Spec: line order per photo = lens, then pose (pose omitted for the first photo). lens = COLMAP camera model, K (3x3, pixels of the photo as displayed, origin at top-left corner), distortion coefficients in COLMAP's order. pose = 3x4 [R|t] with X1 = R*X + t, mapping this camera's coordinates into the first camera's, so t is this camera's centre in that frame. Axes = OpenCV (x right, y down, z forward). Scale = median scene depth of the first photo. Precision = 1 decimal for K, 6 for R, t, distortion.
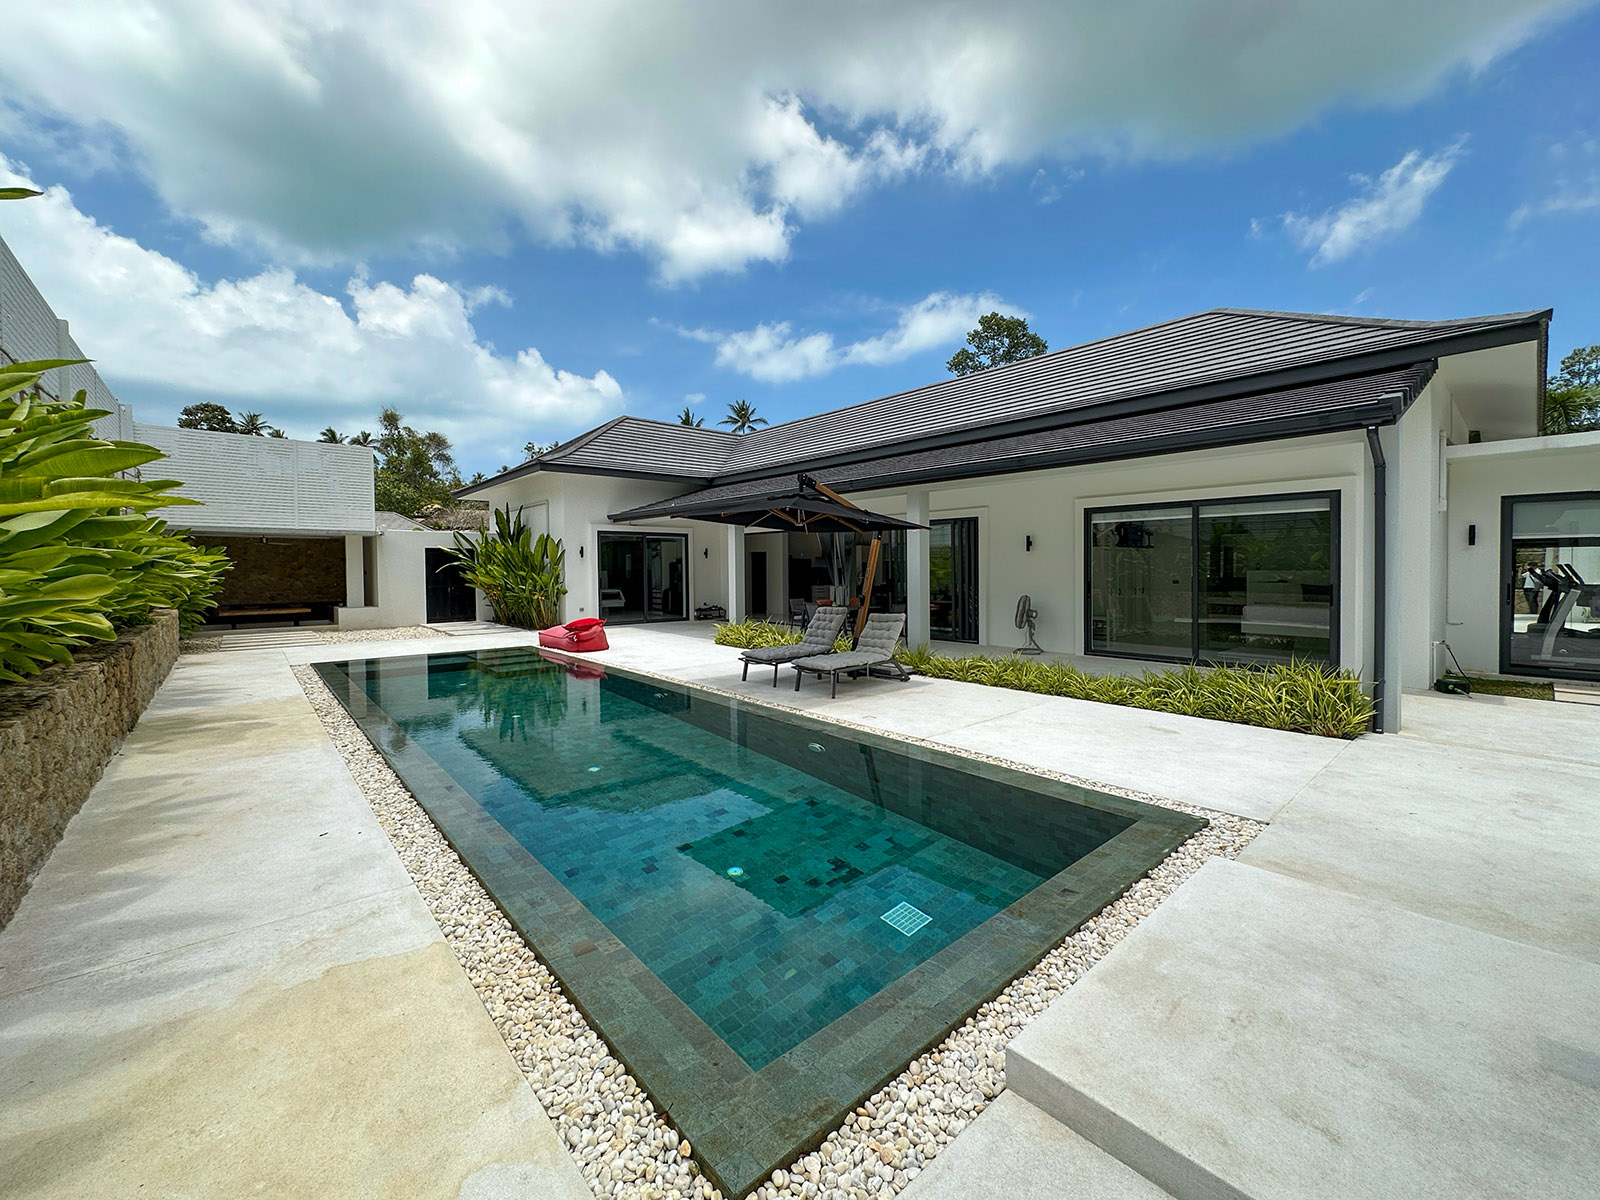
lens RADIAL K [[647.3, 0, 821.1], [0, 647.3, 587.0], [0, 0, 1]] dist [-0.007312, 0.001484]
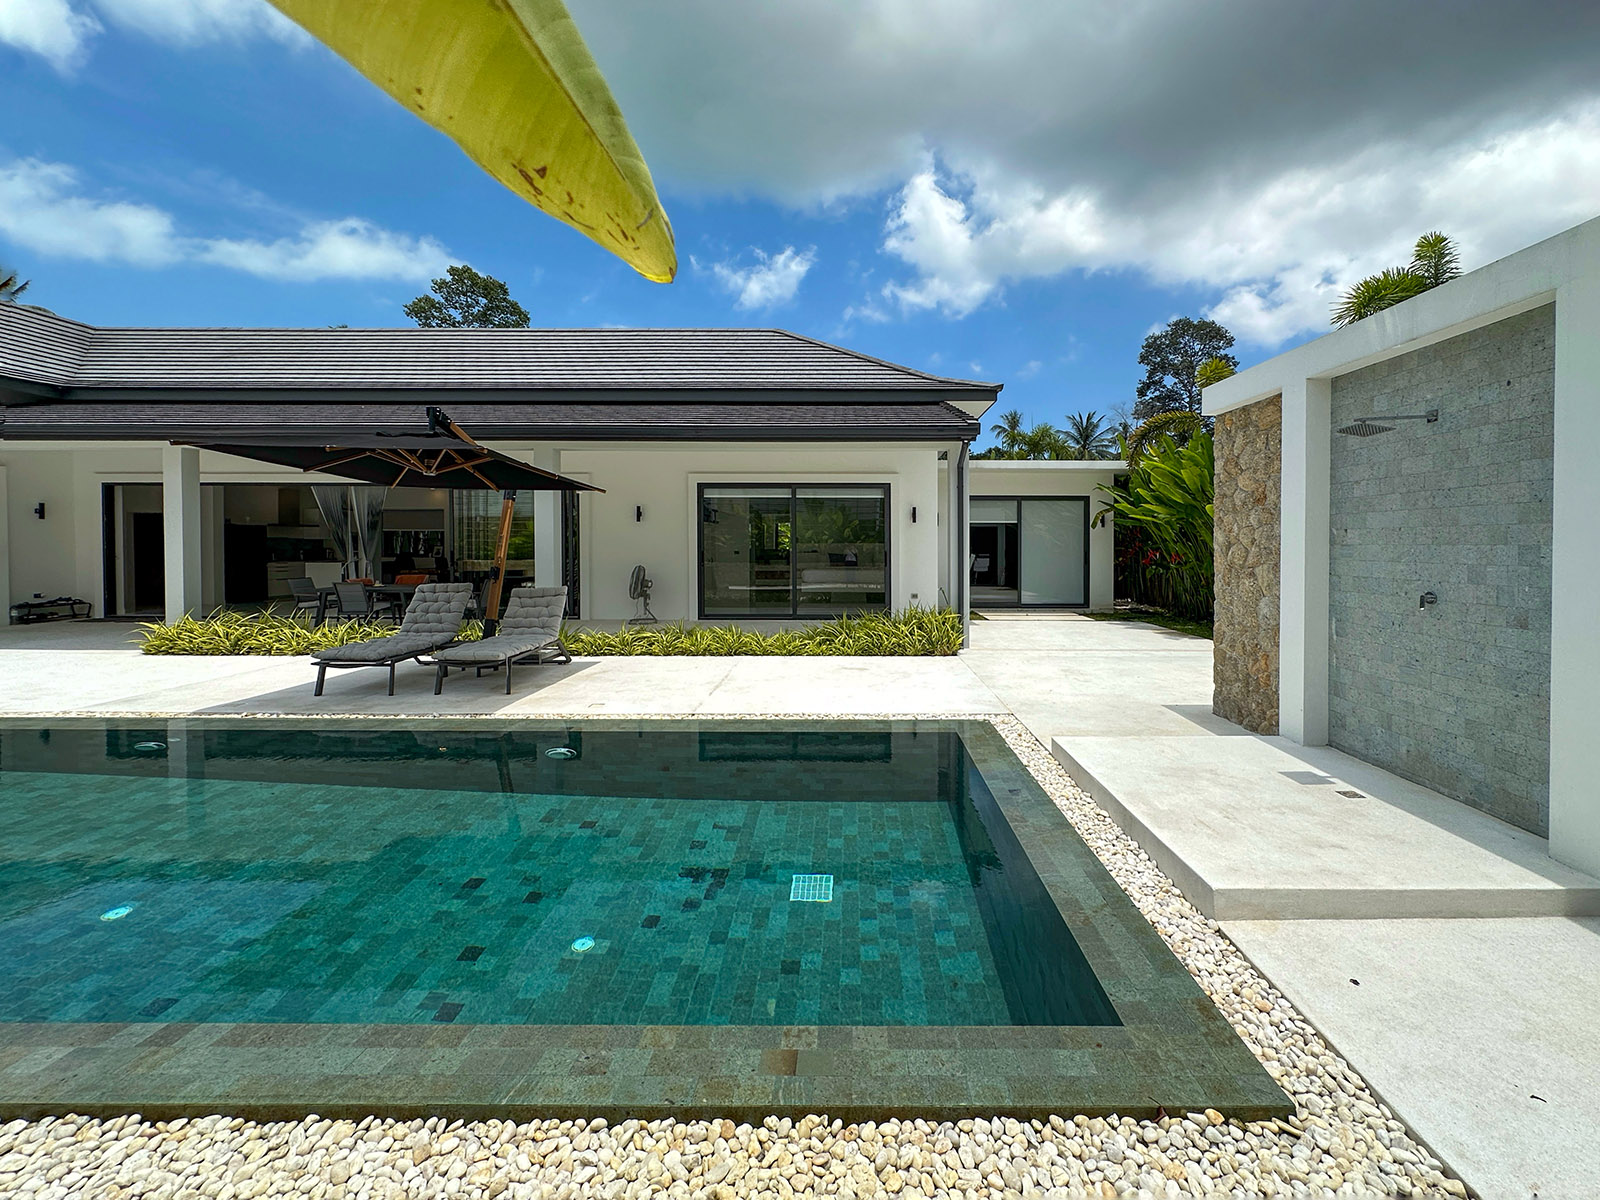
lens RADIAL K [[647.3, 0, 772.3], [0, 647.3, 560.2], [0, 0, 1]] dist [-0.007312, 0.001484]
pose [[0.674666, -0.006864, 0.738091, -0.282961], [0.015743, 0.999863, -0.005091, 0.012851], [-0.737955, 0.015055, 0.674682, 0.177535]]
